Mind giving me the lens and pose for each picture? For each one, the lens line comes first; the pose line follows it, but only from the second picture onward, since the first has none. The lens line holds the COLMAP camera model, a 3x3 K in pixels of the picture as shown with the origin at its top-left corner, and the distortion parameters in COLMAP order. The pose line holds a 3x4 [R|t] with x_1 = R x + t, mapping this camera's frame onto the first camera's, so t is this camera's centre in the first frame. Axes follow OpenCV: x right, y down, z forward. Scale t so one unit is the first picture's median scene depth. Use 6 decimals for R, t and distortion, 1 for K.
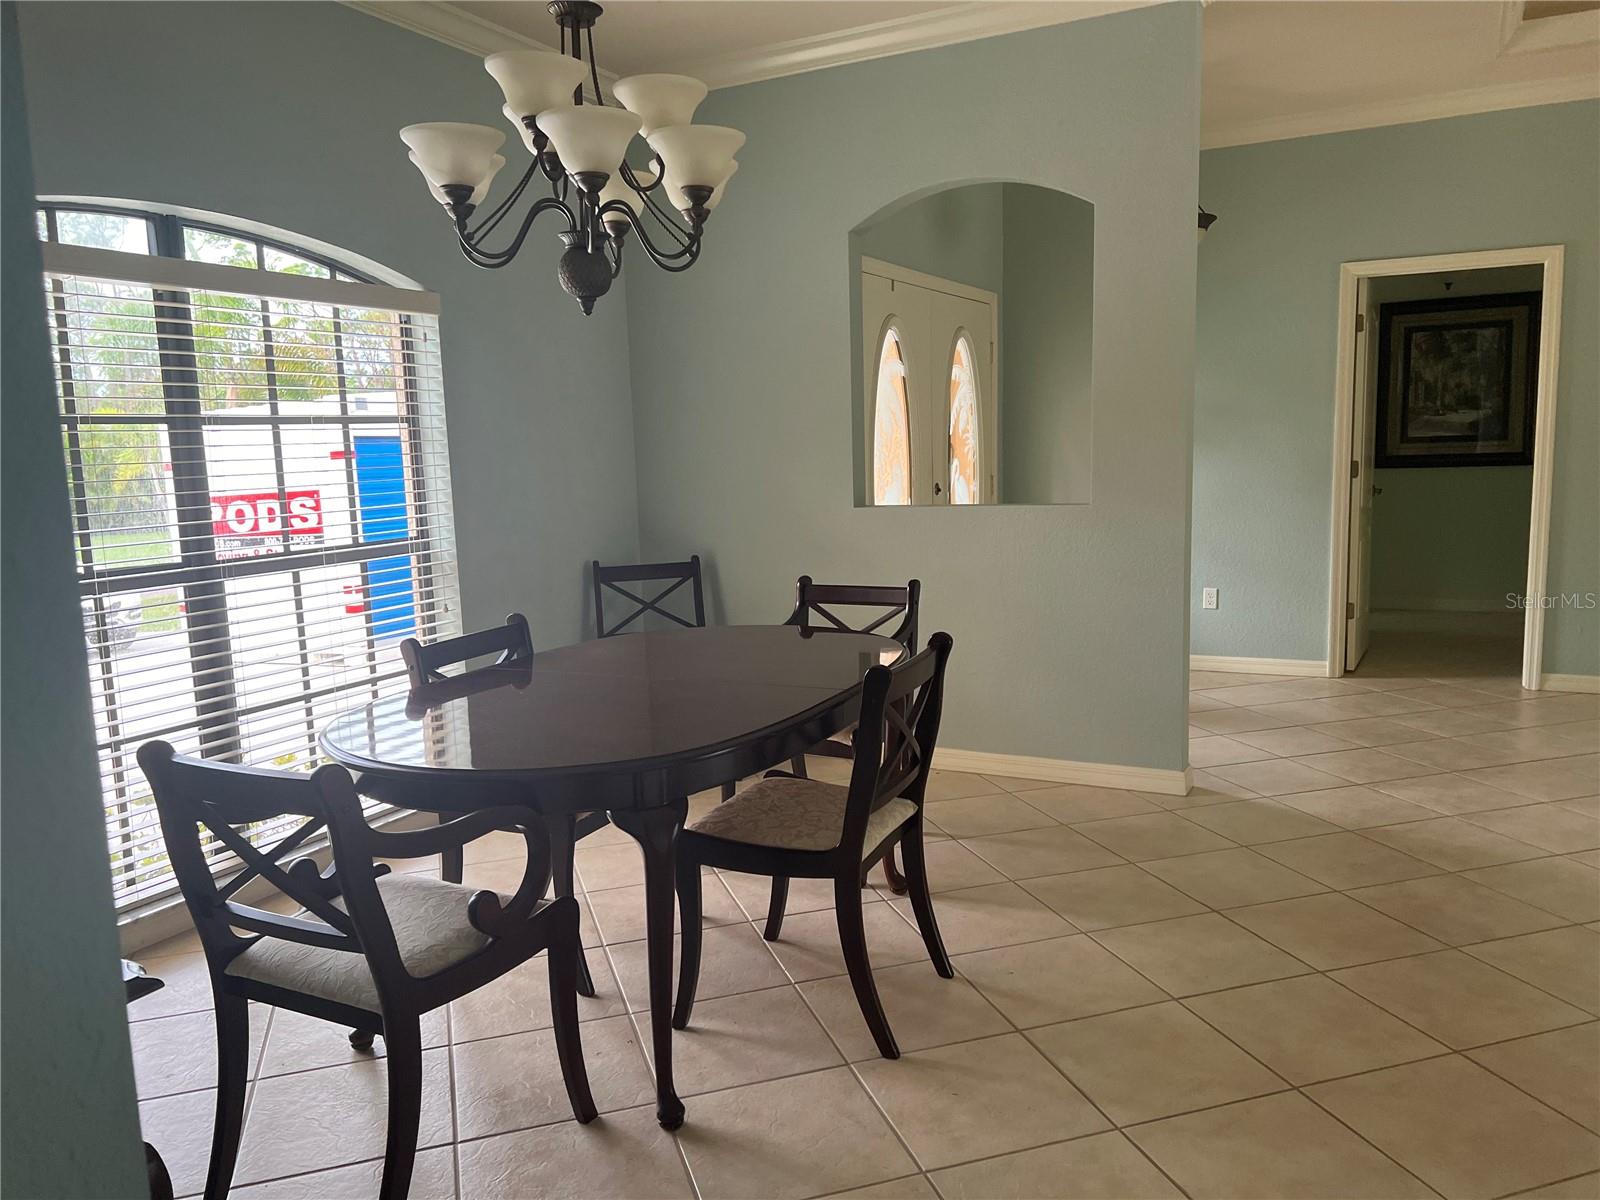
lens RADIAL K [[1195.8, 0, 793.2], [0, 1195.8, 594.9], [0, 0, 1]] dist [0.067354, -0.083131]
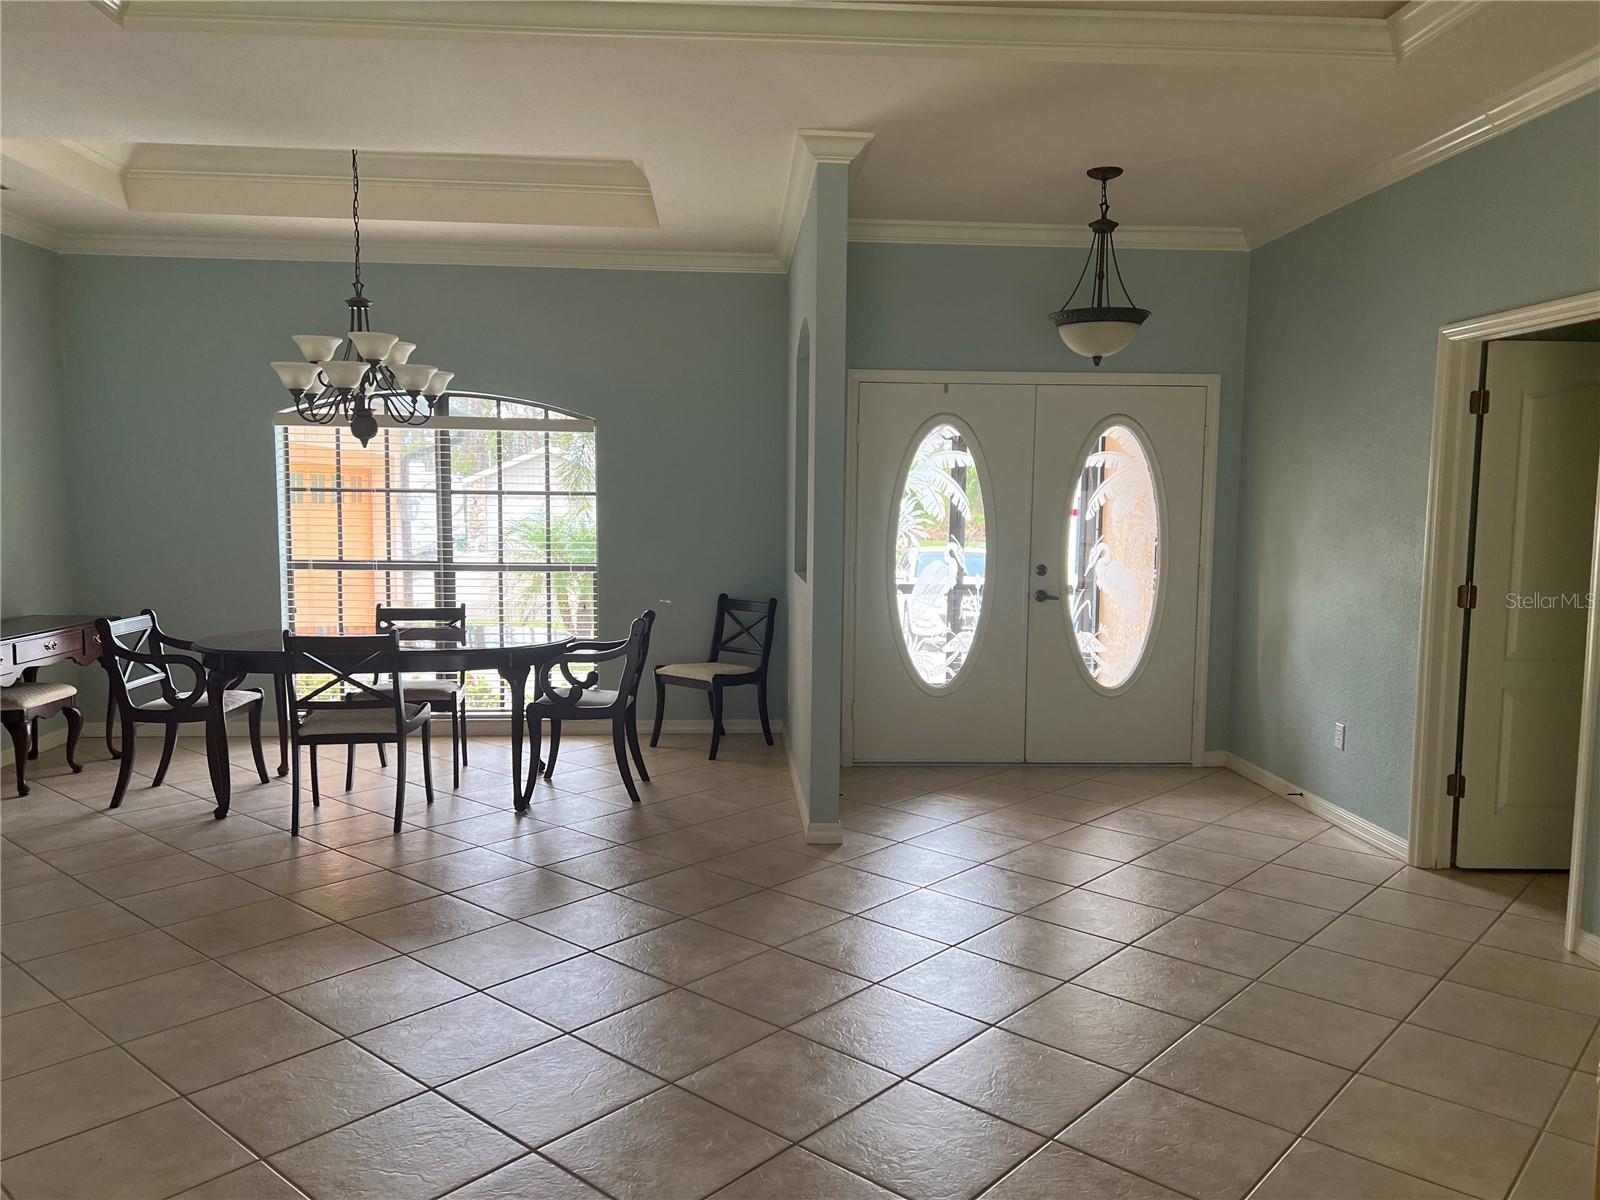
lens RADIAL K [[1195.8, 0, 799.3], [0, 1195.8, 602.5], [0, 0, 1]] dist [0.067354, -0.083131]
pose [[0.505083, 0.111031, -0.855899, 1.522742], [-0.140294, 0.989063, 0.045515, -0.131667], [0.851592, 0.097089, 0.515136, 0.461949]]
